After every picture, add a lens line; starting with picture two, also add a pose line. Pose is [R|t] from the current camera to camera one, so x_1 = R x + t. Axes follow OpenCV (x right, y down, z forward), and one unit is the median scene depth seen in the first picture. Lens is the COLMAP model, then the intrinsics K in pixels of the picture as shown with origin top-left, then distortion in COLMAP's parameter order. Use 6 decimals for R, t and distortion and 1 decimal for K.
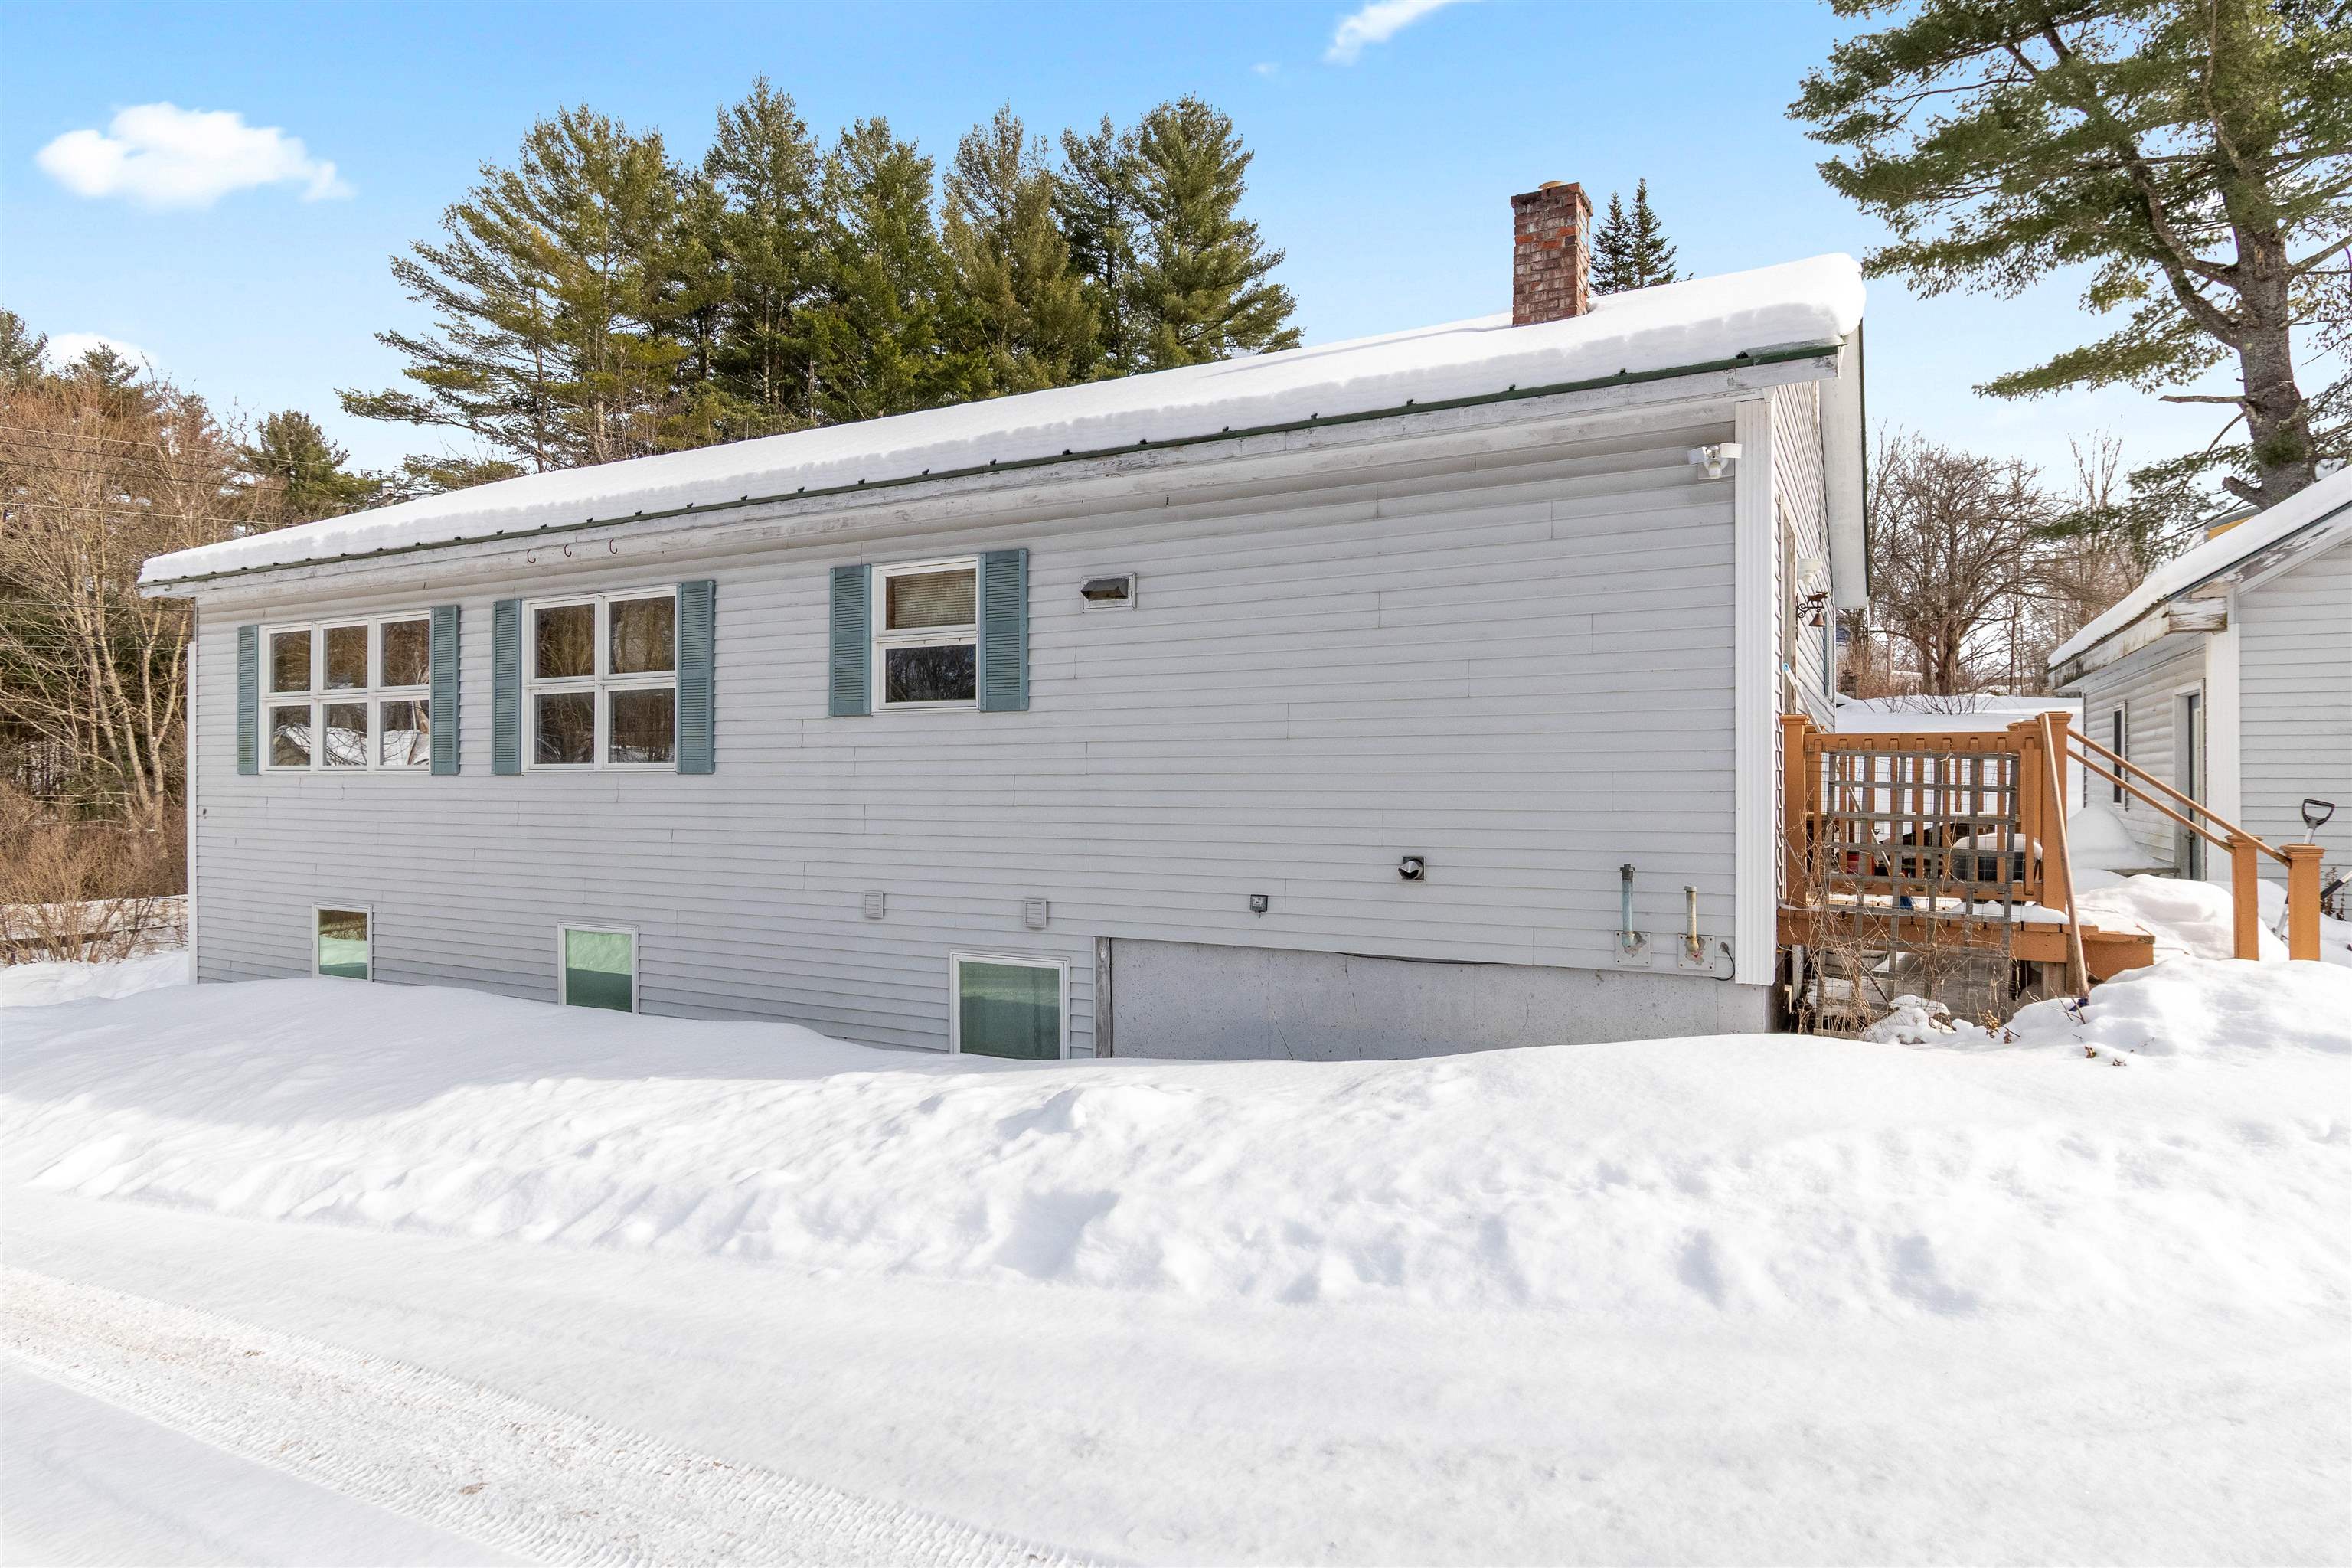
lens RADIAL K [[1285.7, 0, 1176.0], [0, 1285.7, 784.0], [0, 0, 1]] dist [-0.001203, -0.001184]
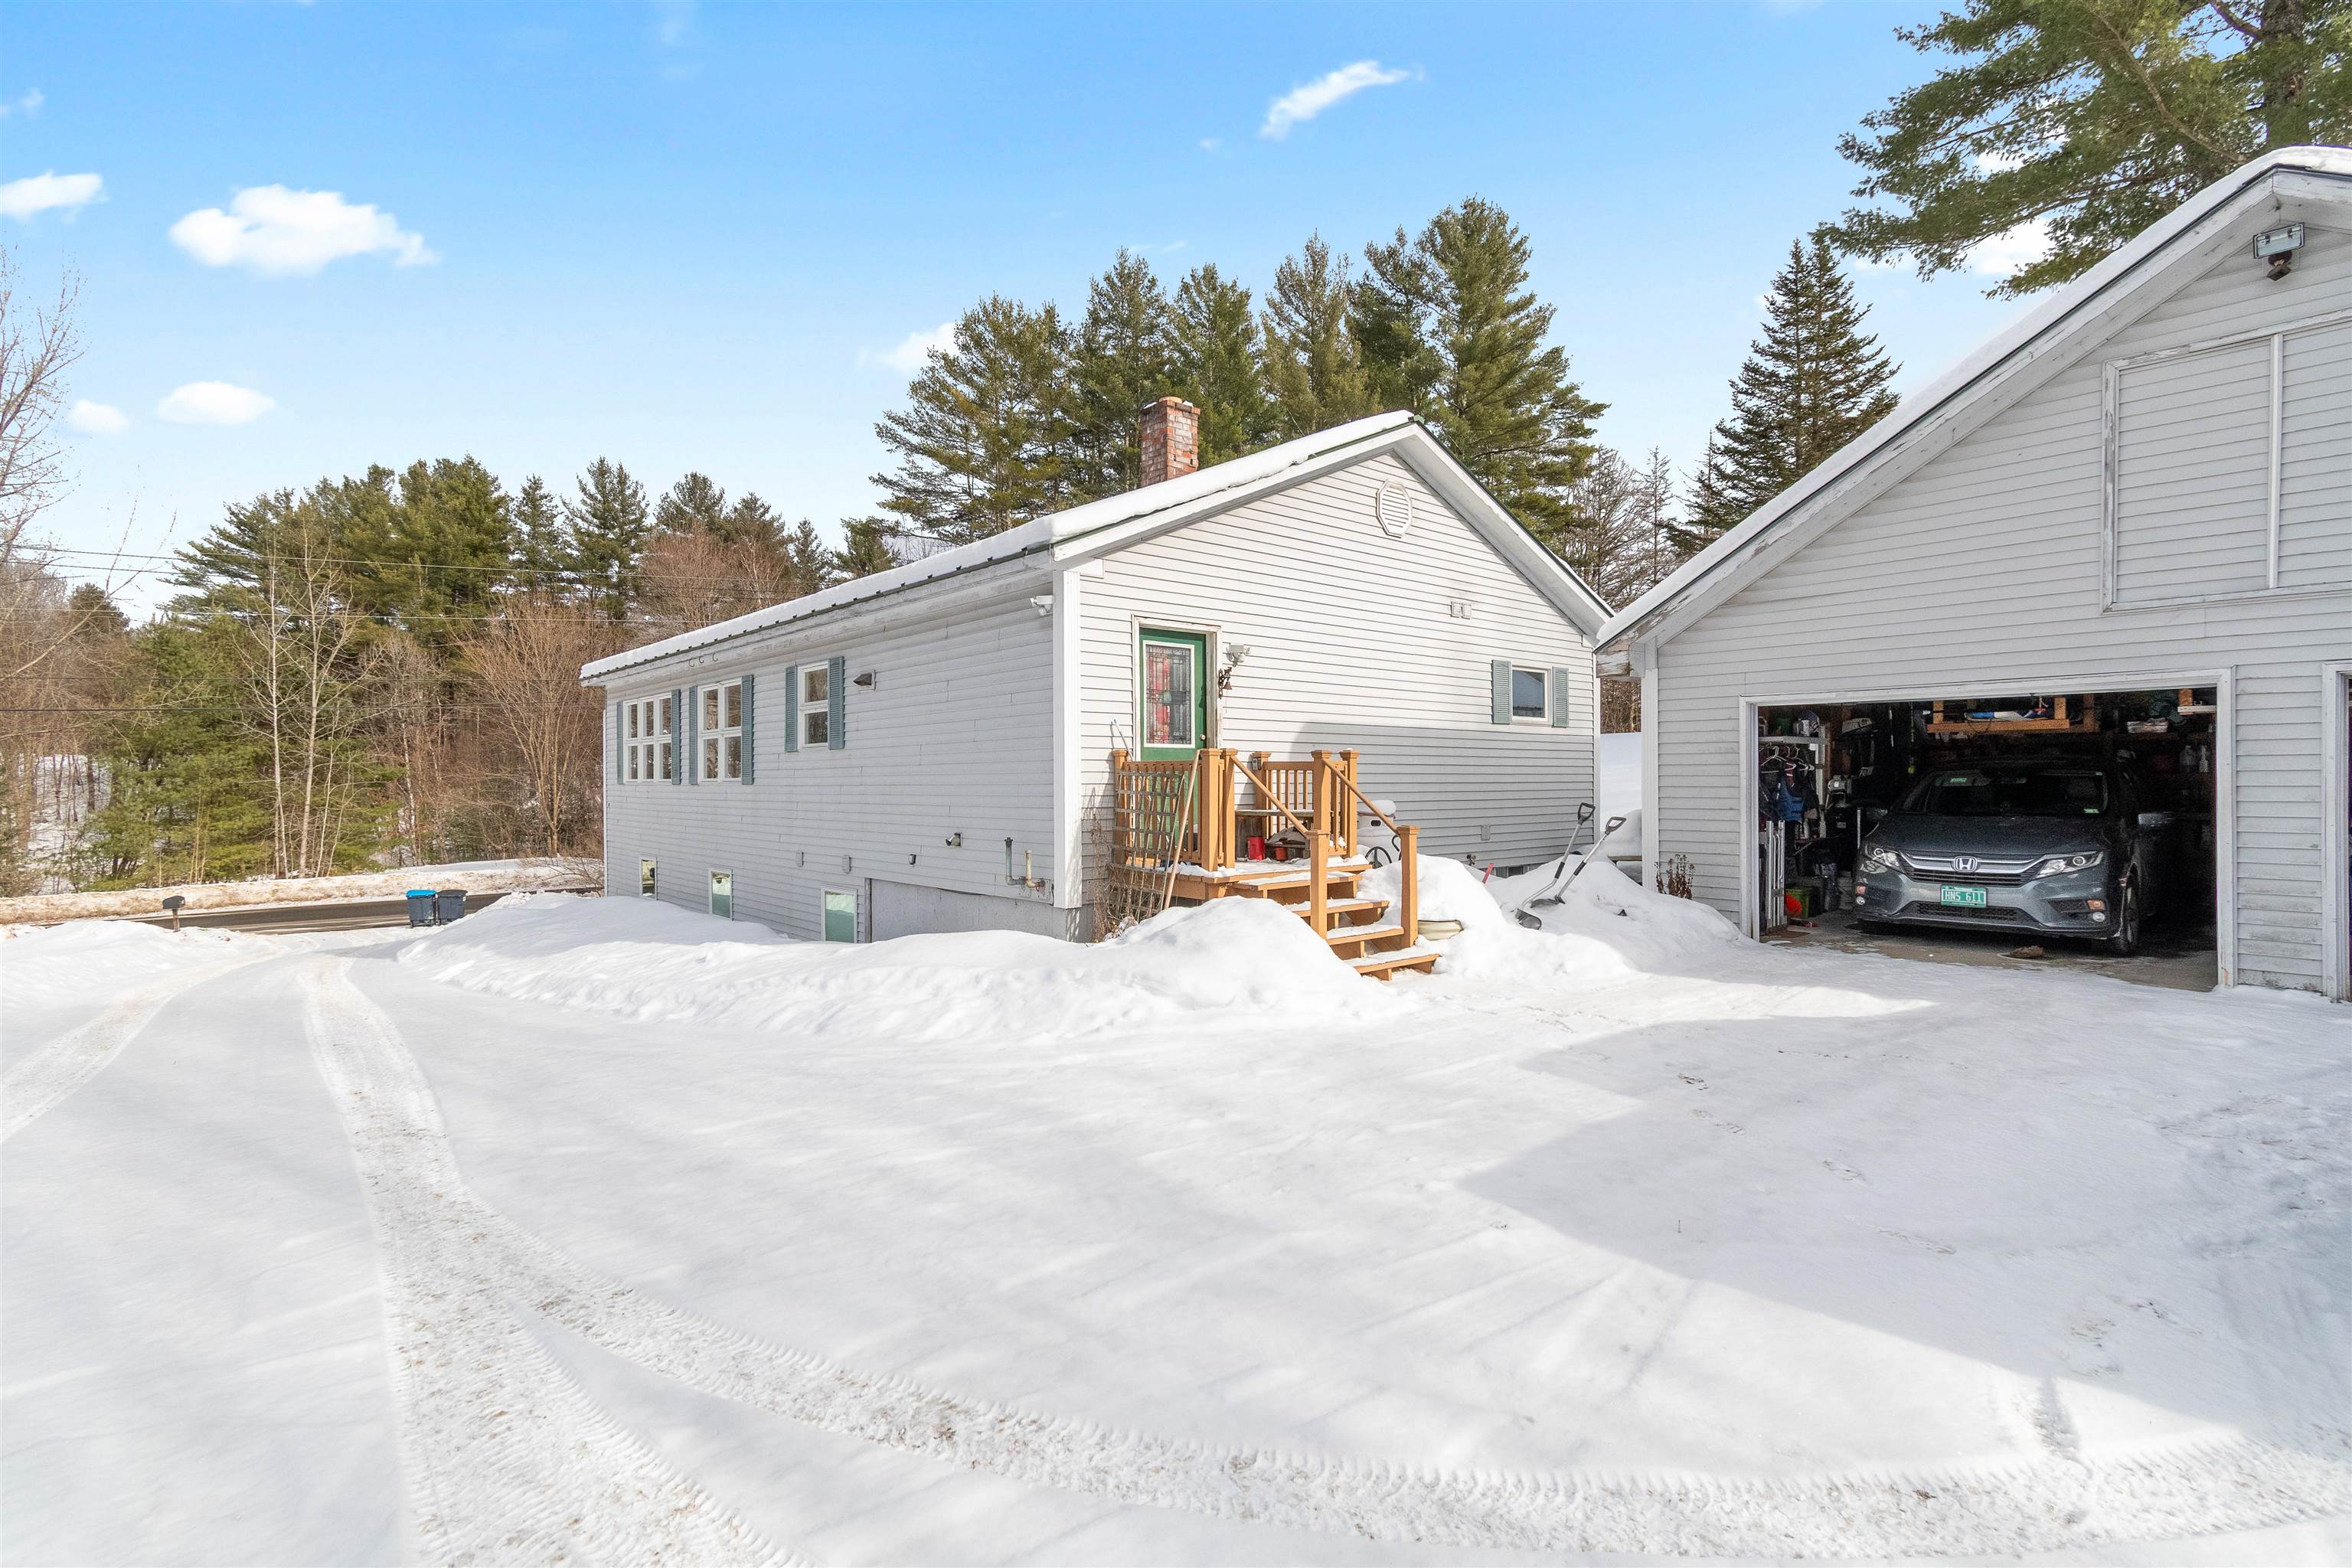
lens RADIAL K [[1120.3, 0, 1176.0], [0, 1120.3, 784.0], [0, 0, 1]] dist [0.003138, 0.000386]
pose [[0.931231, -0.000614, -0.364429, 0.155164], [-0.000871, 0.999992, -0.003909, -0.000535], [0.364429, 0.003958, 0.931223, -0.046932]]
